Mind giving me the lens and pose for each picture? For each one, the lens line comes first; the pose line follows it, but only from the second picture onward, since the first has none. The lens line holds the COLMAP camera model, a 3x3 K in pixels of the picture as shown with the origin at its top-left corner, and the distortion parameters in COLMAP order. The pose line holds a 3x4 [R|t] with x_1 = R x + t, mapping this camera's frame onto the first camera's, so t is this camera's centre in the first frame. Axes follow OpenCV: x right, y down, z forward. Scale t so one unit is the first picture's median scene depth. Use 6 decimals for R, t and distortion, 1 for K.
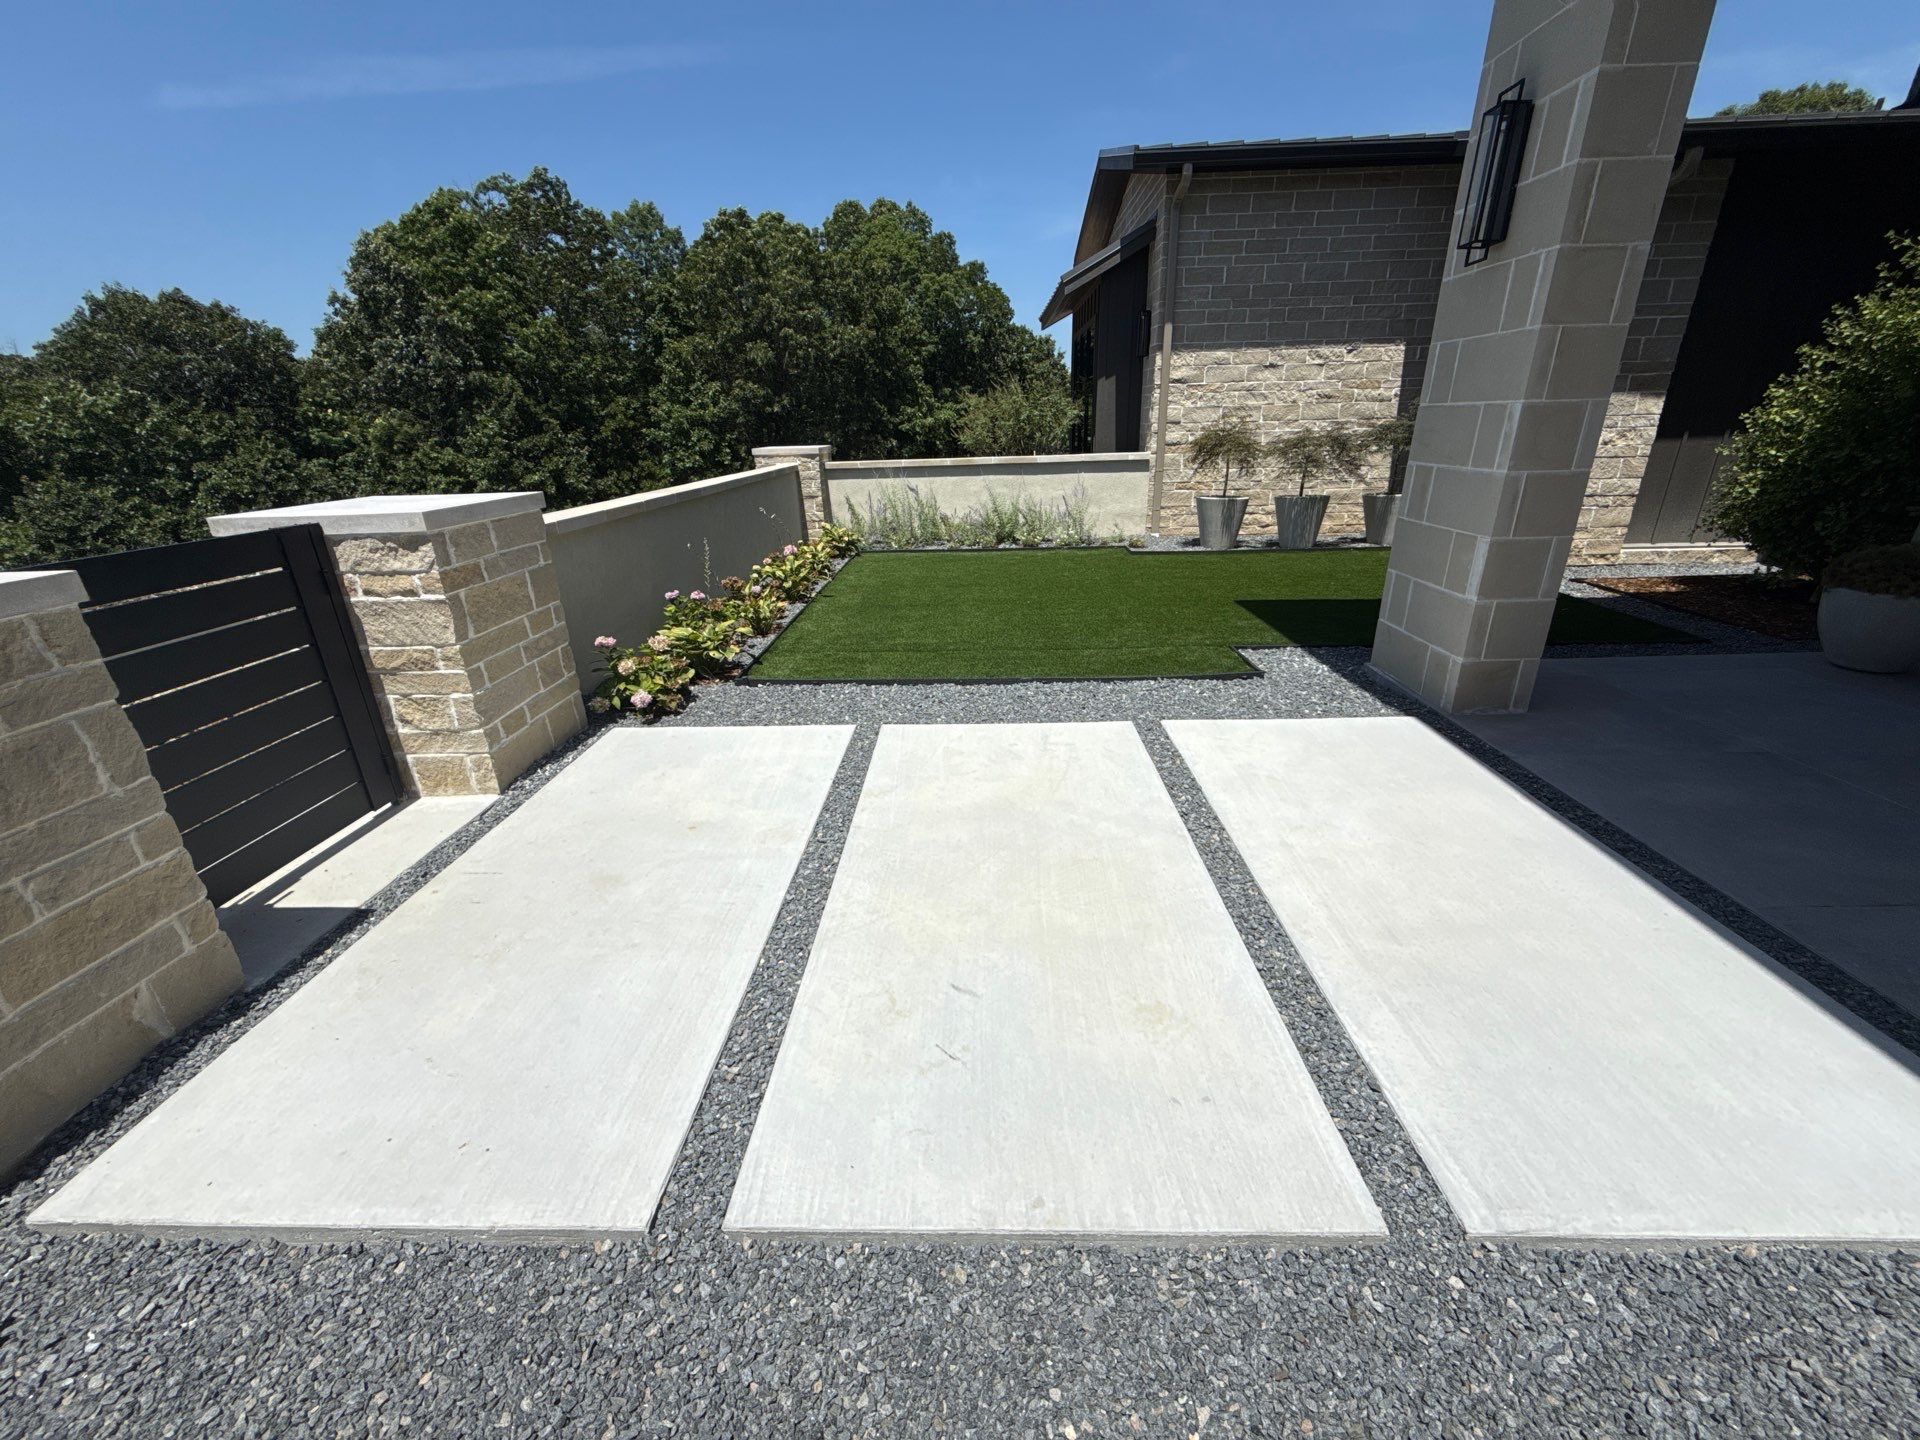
lens RADIAL K [[762.1, 0, 961.4], [0, 762.1, 721.9], [0, 0, 1]] dist [-0.000058, -0.000387]
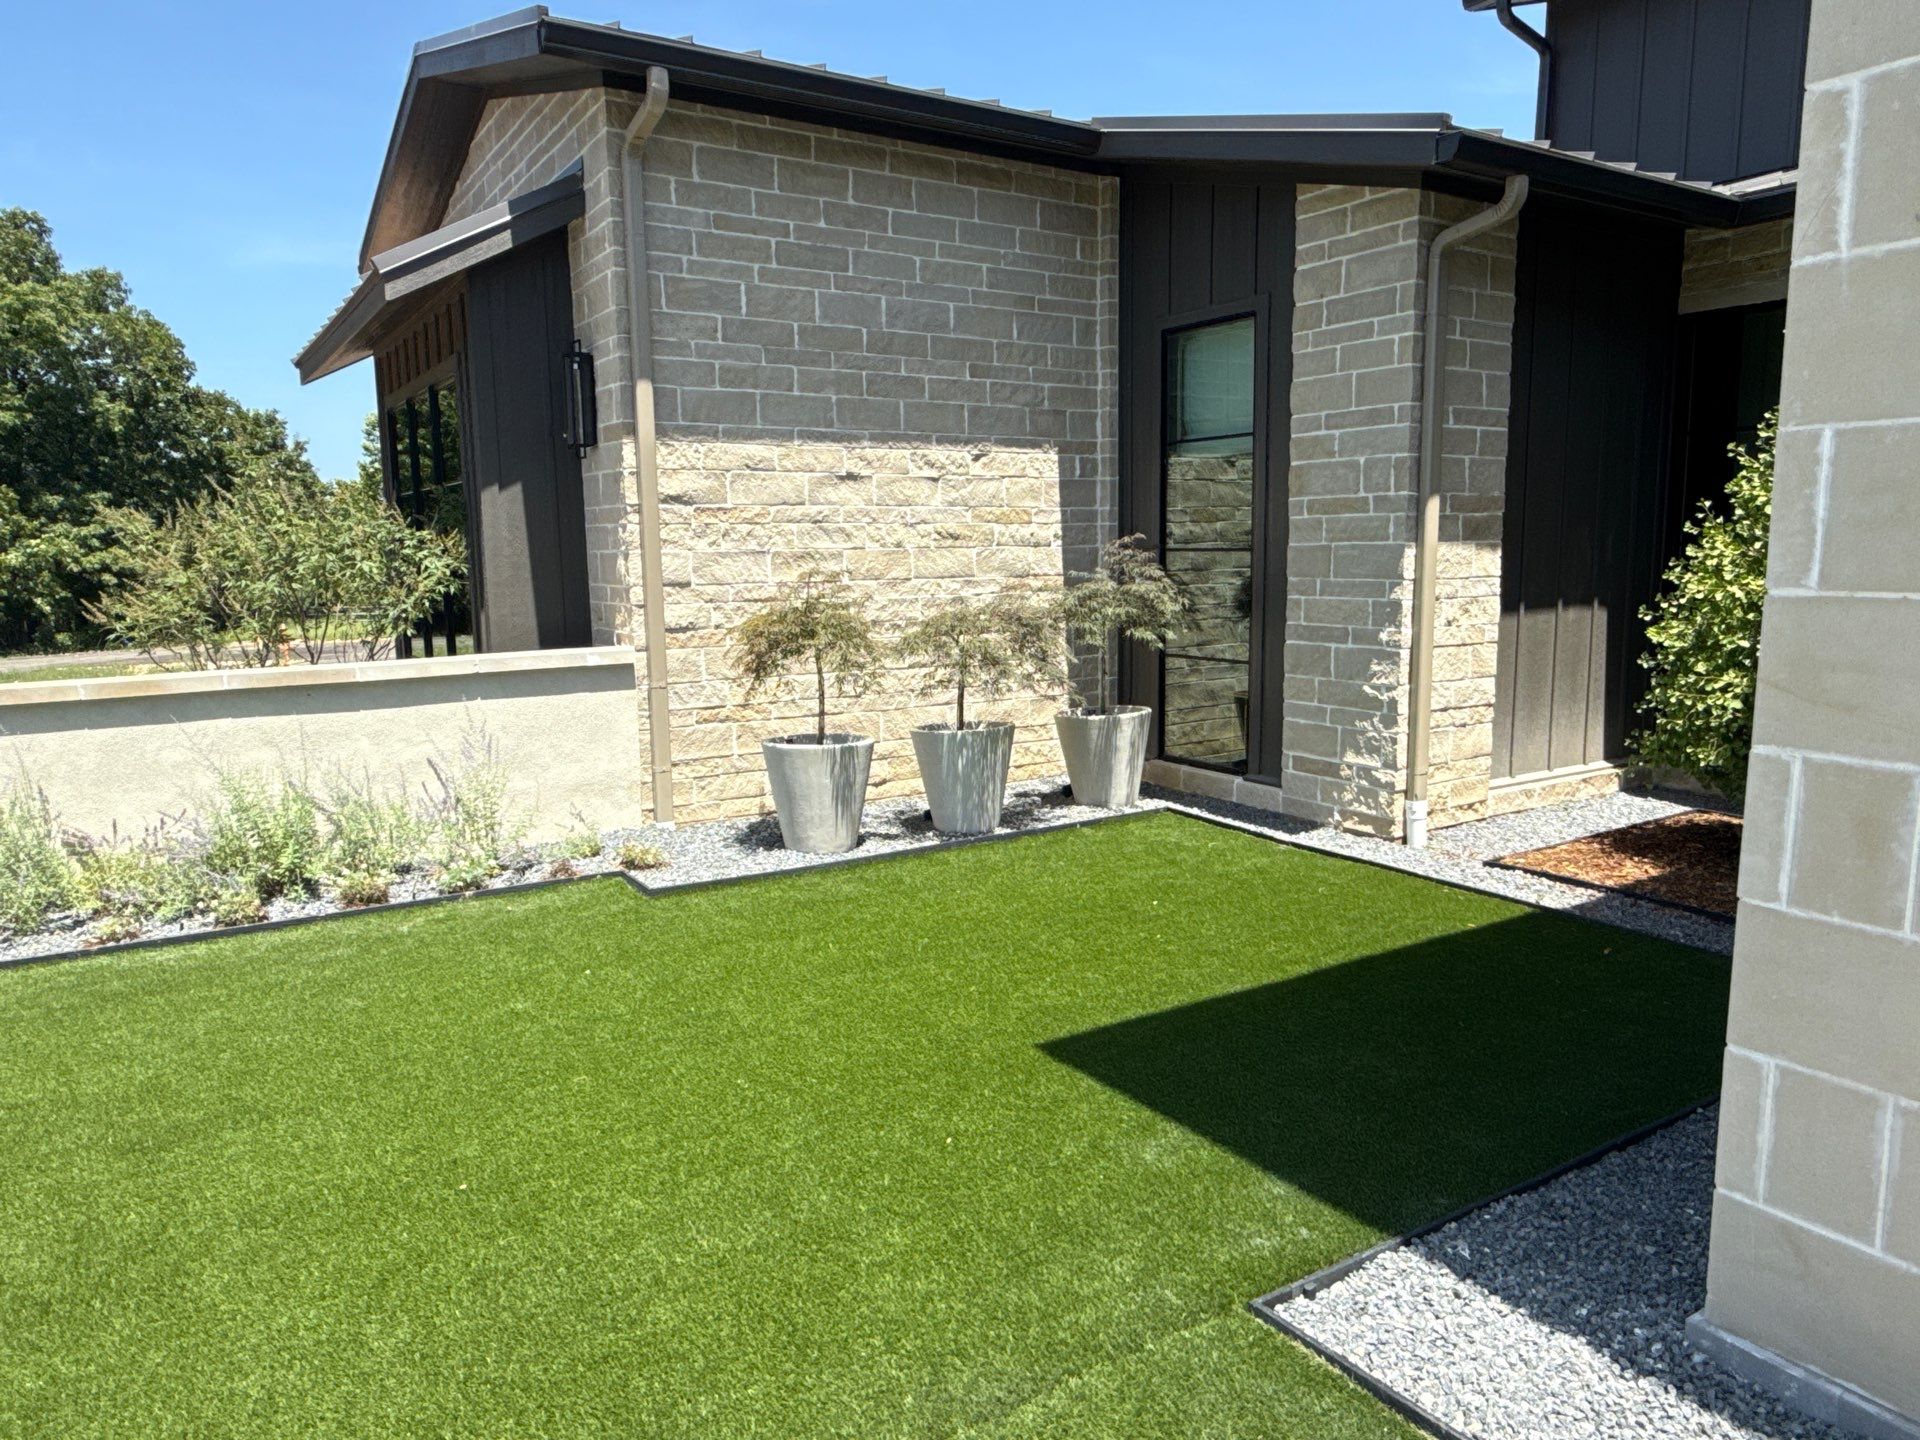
lens RADIAL K [[1278.0, 0, 958.6], [0, 1278.0, 727.3], [0, 0, 1]] dist [-0.001906, 0.000647]
pose [[0.828468, -0.066375, 0.556089, -0.011111], [0.198748, 0.963167, -0.181132, -0.143889], [-0.523584, 0.260583, 0.811145, 0.327026]]
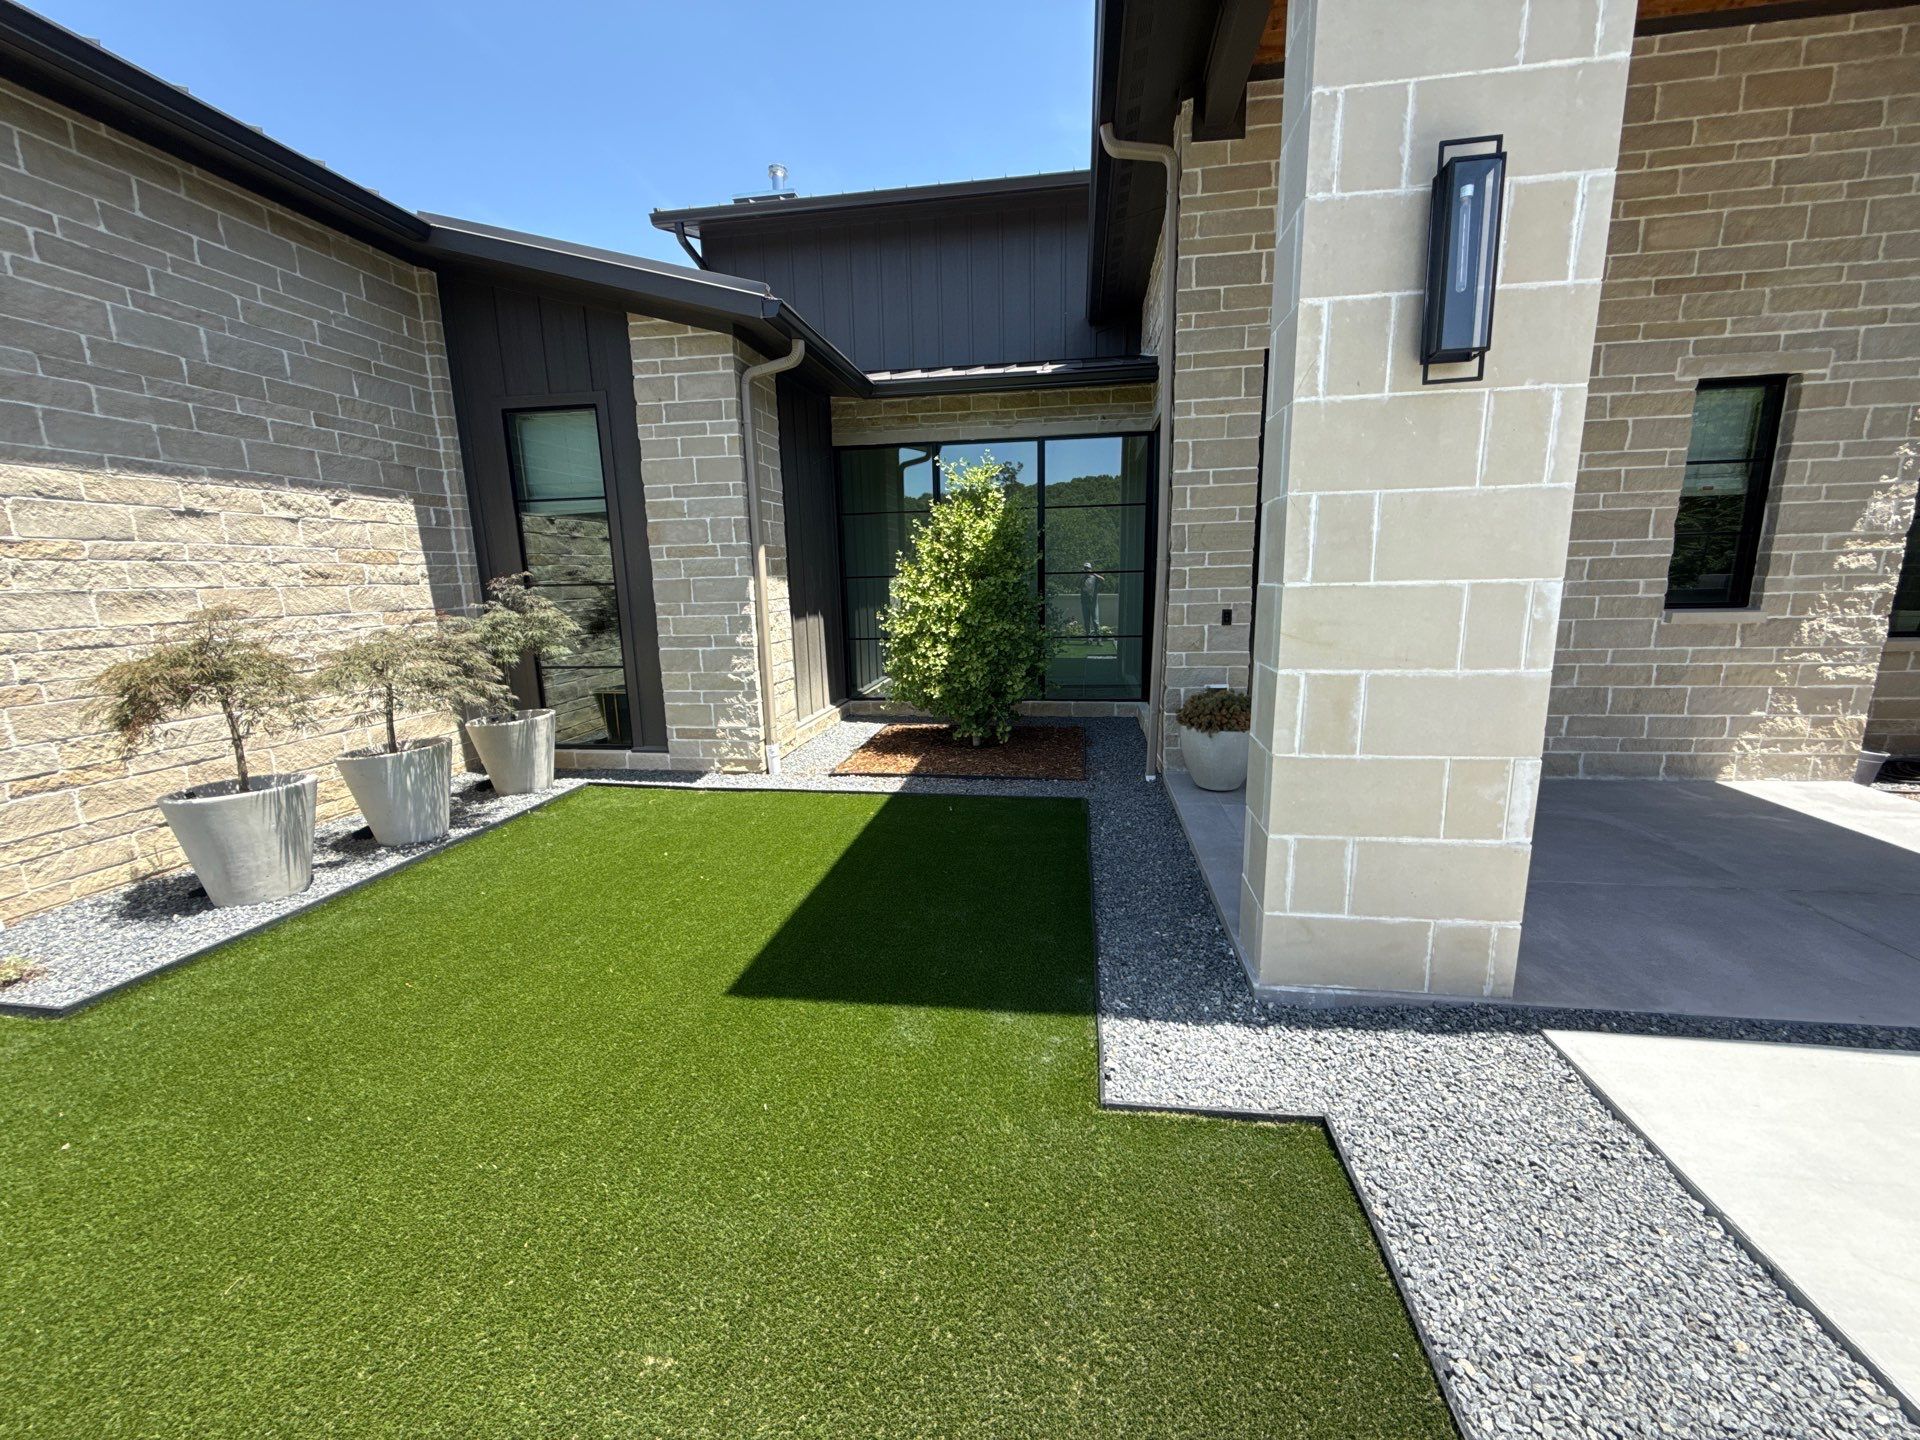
lens RADIAL K [[763.2, 0, 961.3], [0, 763.2, 721.6], [0, 0, 1]] dist [0.000423, -0.000521]
pose [[0.123274, -0.167417, 0.978149, -0.026720], [0.382733, 0.917432, 0.108790, -0.213222], [-0.915598, 0.360958, 0.177172, 0.517740]]
